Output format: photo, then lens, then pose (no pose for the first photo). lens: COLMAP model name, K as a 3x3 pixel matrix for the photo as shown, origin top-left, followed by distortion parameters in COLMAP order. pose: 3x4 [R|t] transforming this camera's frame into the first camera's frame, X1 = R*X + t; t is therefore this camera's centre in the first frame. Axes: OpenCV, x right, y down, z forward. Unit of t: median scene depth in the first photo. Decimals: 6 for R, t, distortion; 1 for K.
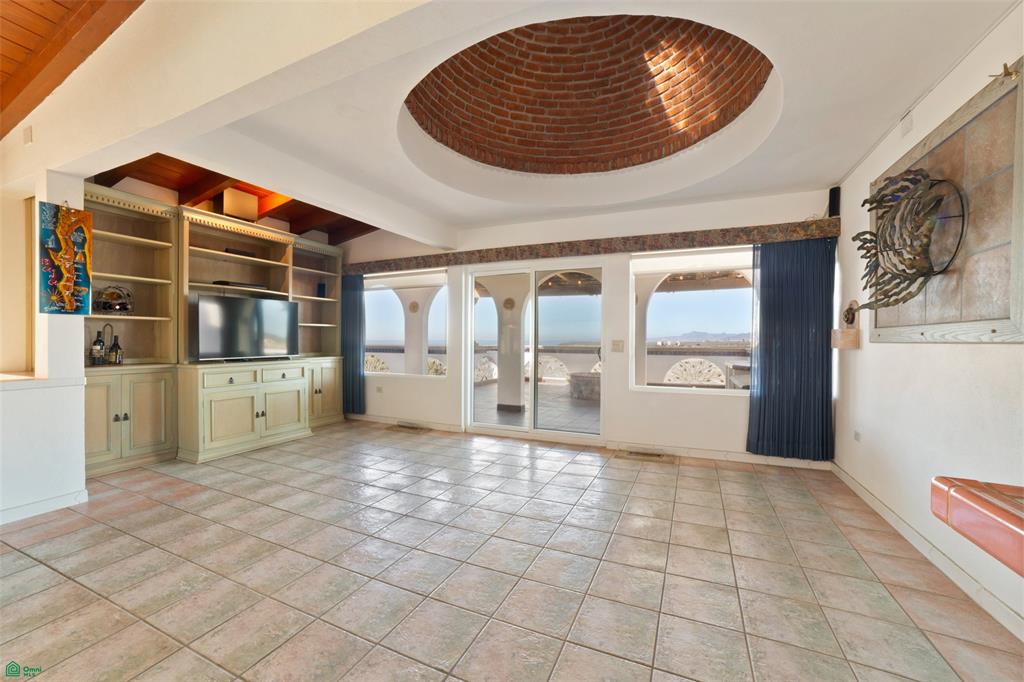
lens RADIAL K [[410.5, 0, 509.0], [0, 410.5, 342.3], [0, 0, 1]] dist [-0.088142, 0.036958]
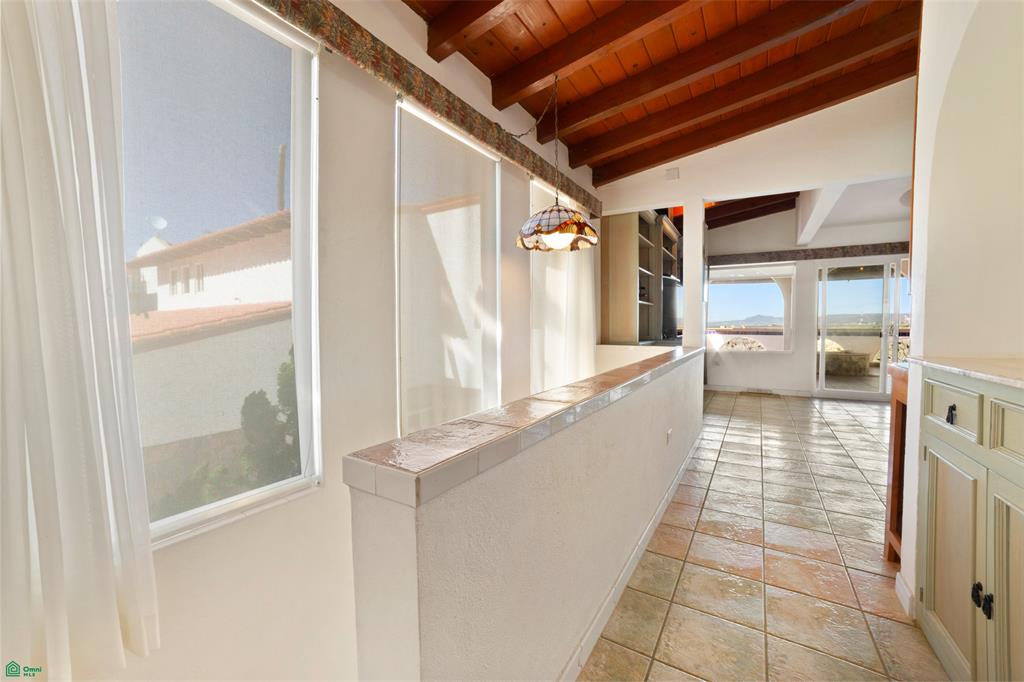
lens RADIAL K [[410.5, 0, 509.0], [0, 410.5, 342.3], [0, 0, 1]] dist [-0.088142, 0.036958]
pose [[0.991888, -0.001816, -0.127099, -1.107477], [0.005426, 0.999592, 0.028058, 0.023786], [0.126997, -0.028520, 0.991493, -0.345524]]
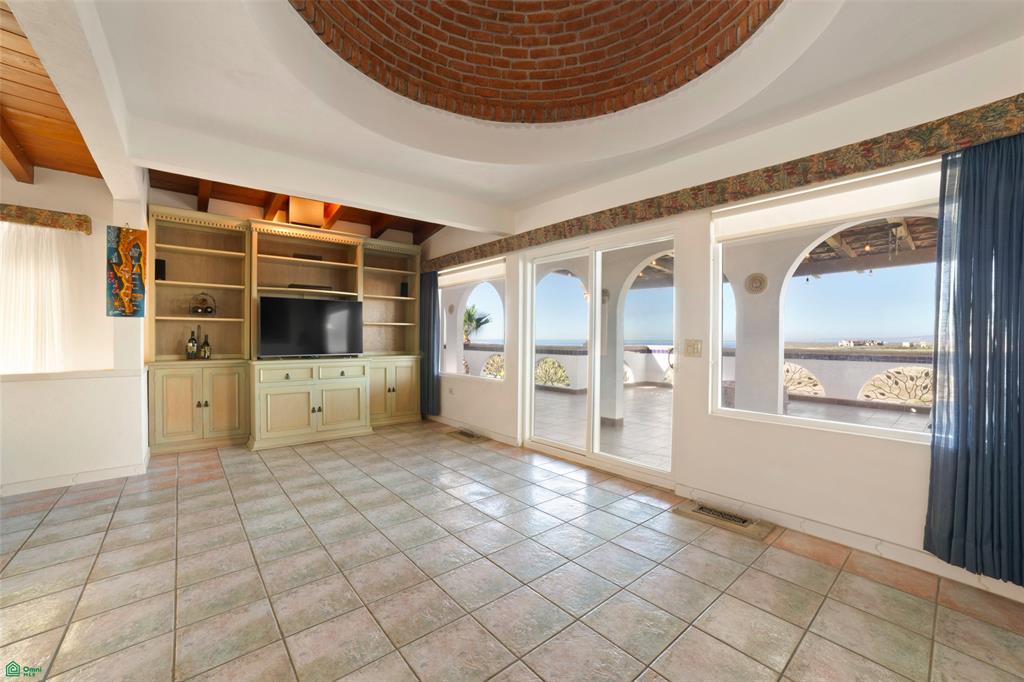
lens RADIAL K [[410.5, 0, 509.0], [0, 410.5, 342.3], [0, 0, 1]] dist [-0.088142, 0.036958]
pose [[0.903886, 0.005259, -0.427742, 0.303928], [-0.004459, 0.999986, 0.002872, -0.001530], [0.427751, -0.000689, 0.903896, 0.279907]]
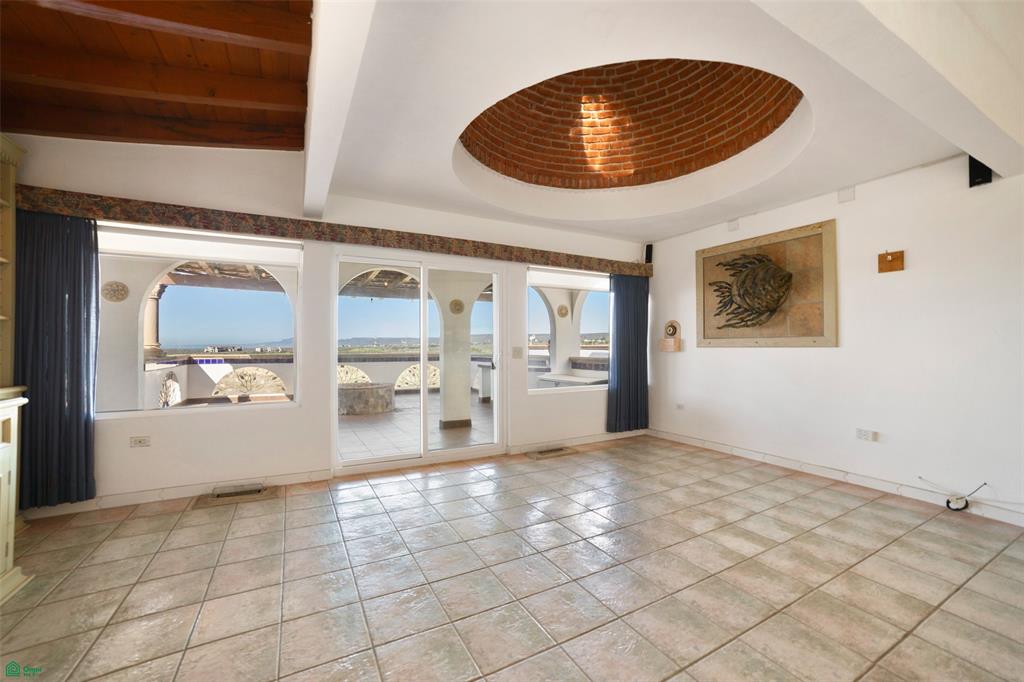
lens RADIAL K [[410.5, 0, 509.0], [0, 410.5, 342.3], [0, 0, 1]] dist [-0.088142, 0.036958]
pose [[0.601399, 0.002540, 0.798945, -0.629808], [0.008942, 0.999911, -0.009911, -0.007792], [-0.798899, 0.013105, 0.601323, 0.432971]]
